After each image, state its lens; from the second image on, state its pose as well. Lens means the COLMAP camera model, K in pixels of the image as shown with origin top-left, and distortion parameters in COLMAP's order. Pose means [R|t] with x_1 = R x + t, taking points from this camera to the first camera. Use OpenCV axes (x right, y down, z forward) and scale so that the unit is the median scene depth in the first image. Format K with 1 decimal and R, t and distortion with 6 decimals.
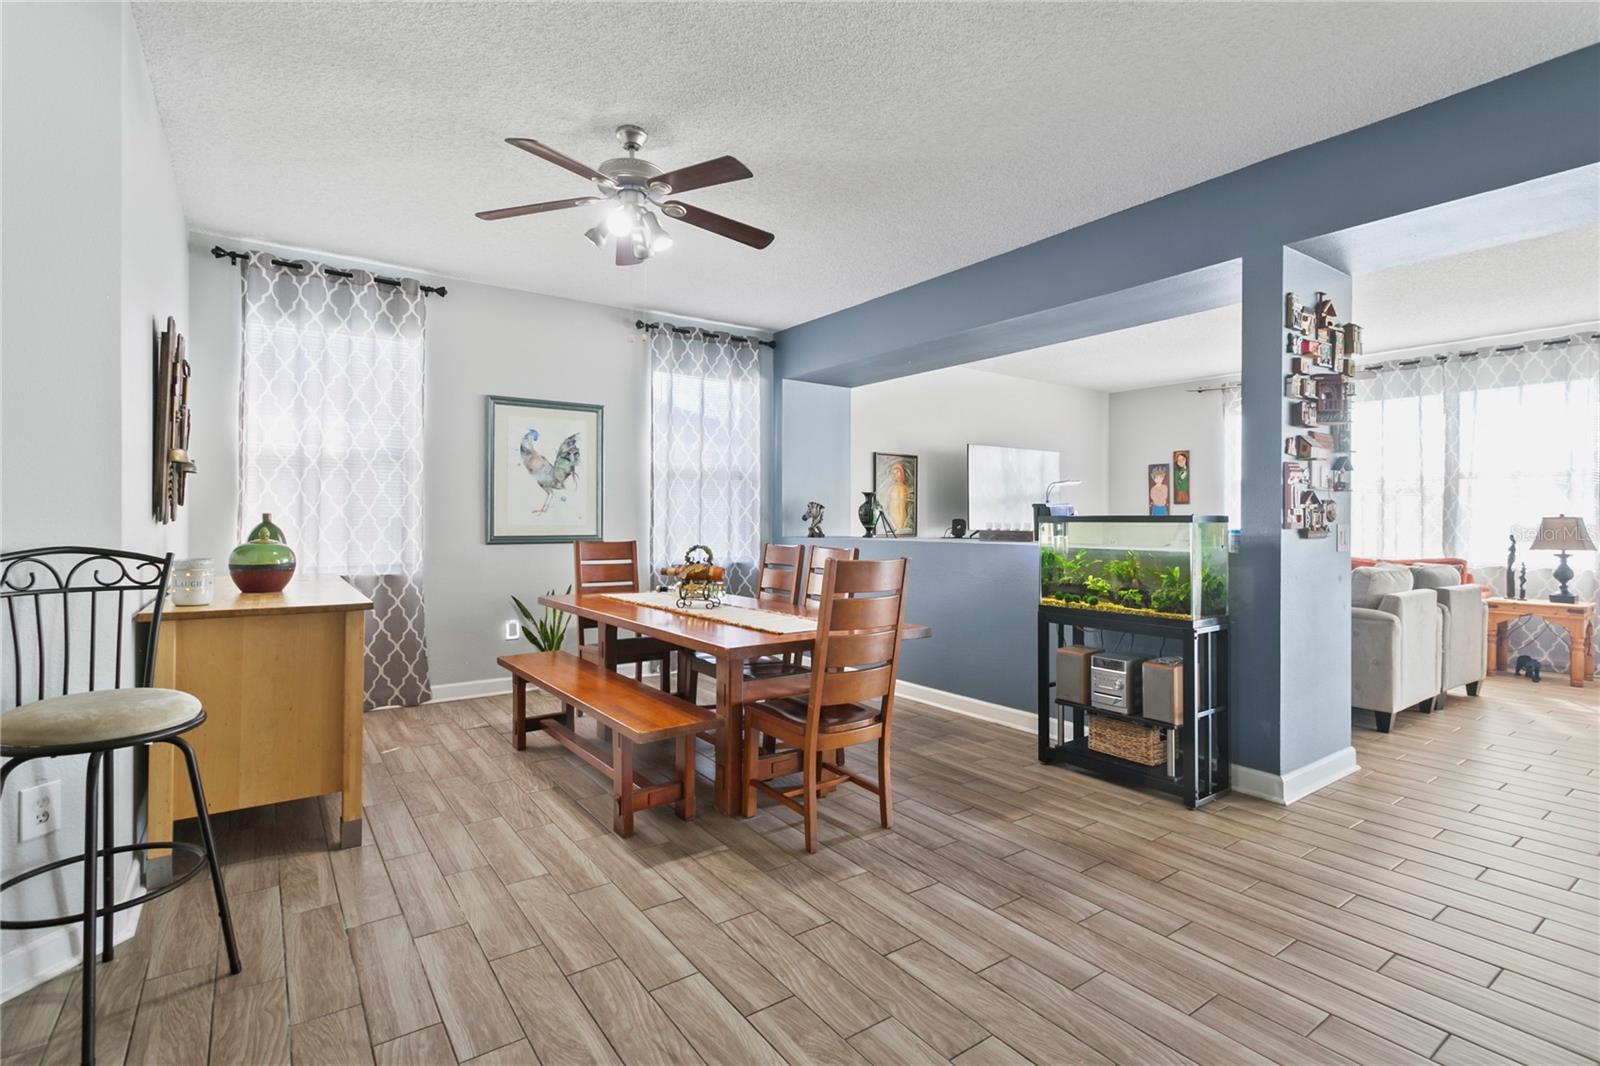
lens RADIAL K [[758.2, 0, 801.7], [0, 758.2, 523.8], [0, 0, 1]] dist [0.001892, 0.000194]
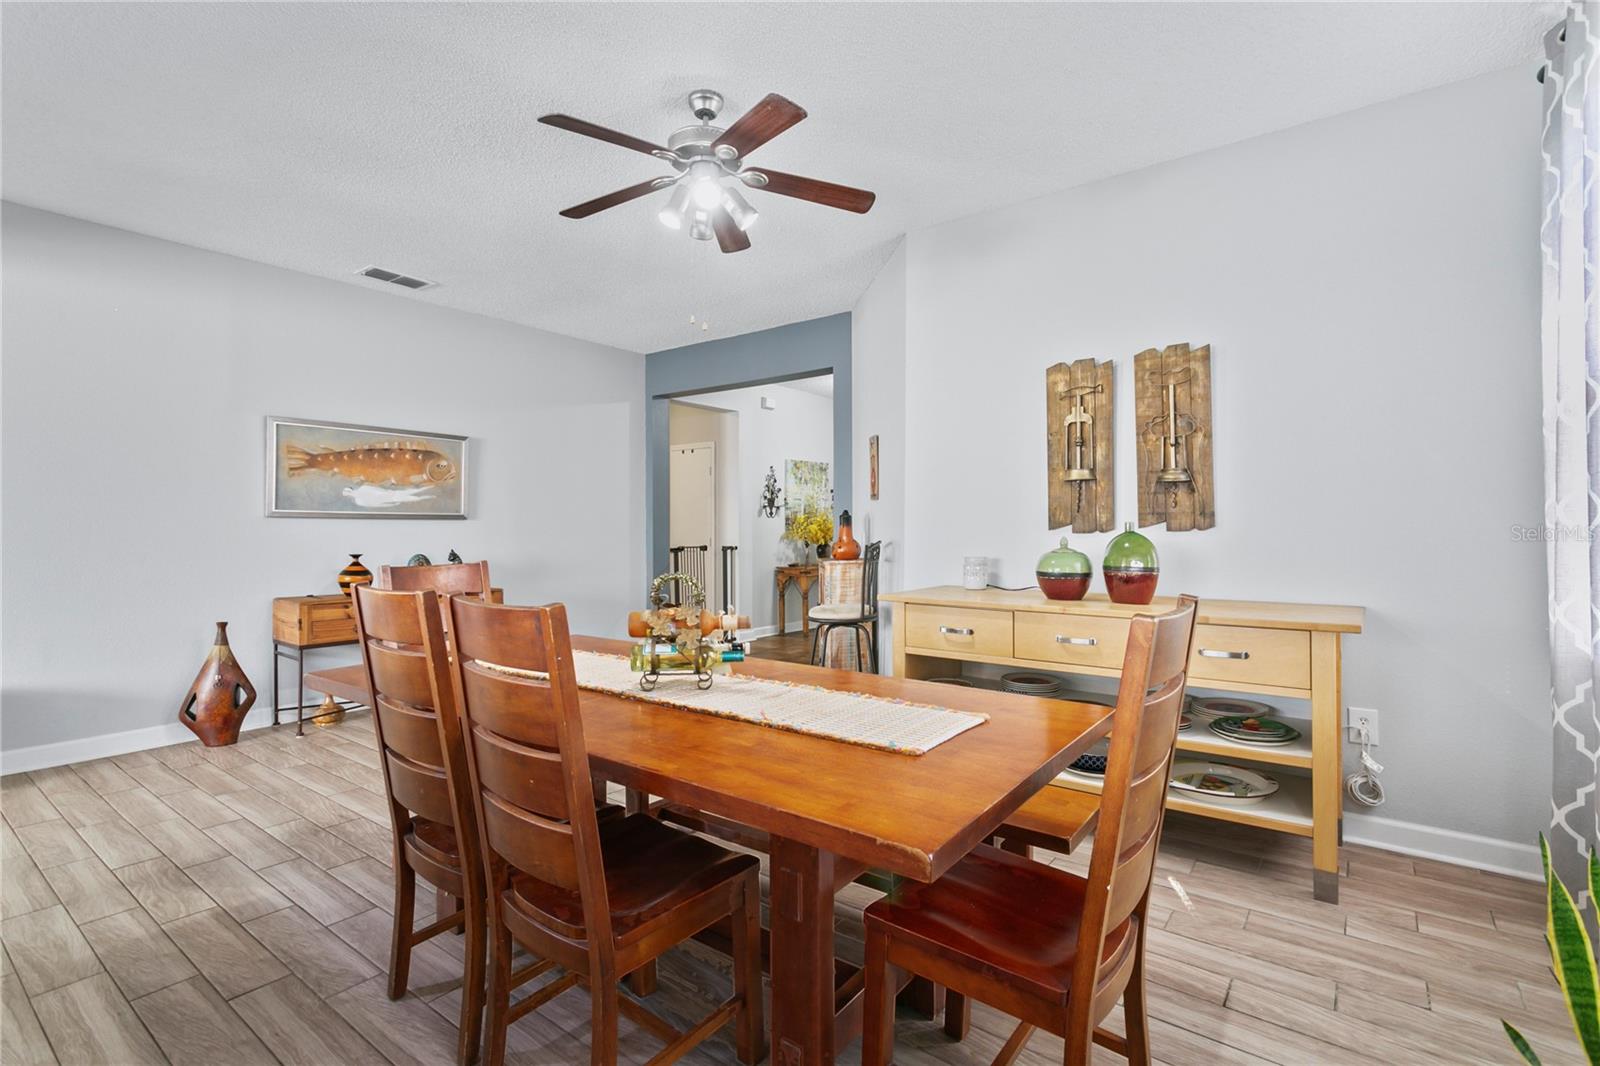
lens RADIAL K [[758.2, 0, 800.2], [0, 758.2, 528.1], [0, 0, 1]] dist [0.001892, 0.000194]
pose [[-0.955040, -0.004074, -0.296448, -0.052426], [-0.003530, 0.999991, -0.002371, -0.001473], [0.296455, -0.001218, -0.955046, 1.473559]]
